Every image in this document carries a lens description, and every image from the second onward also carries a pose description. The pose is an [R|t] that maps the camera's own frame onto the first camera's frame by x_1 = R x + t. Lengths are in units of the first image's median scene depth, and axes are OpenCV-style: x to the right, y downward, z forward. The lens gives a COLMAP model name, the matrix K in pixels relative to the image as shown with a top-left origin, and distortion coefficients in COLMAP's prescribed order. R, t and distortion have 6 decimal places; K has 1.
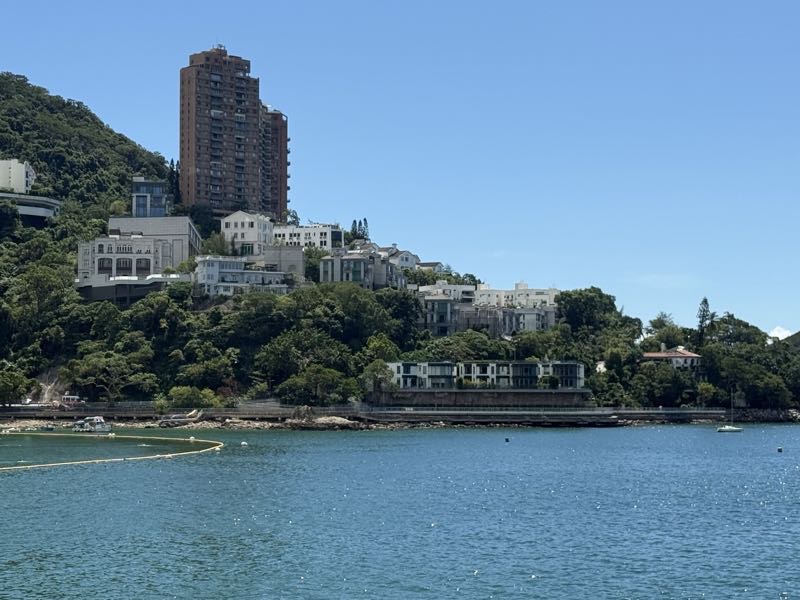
lens RADIAL K [[1757.8, 0, 400.2], [0, 1757.8, 301.0], [0, 0, 1]] dist [0.140404, 0.000000]
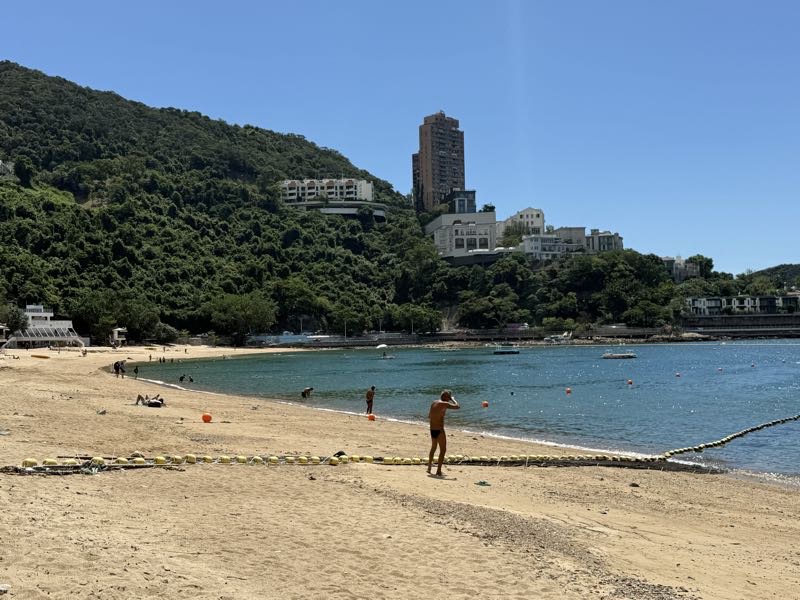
lens RADIAL K [[1034.1, 0, 401.4], [0, 1034.1, 298.0], [0, 0, 1]] dist [0.084986, 0.000000]
pose [[0.999470, -0.024850, 0.021029, -0.246648], [0.024503, 0.999561, 0.016629, 0.012138], [-0.021433, -0.016105, 0.999641, 0.091573]]
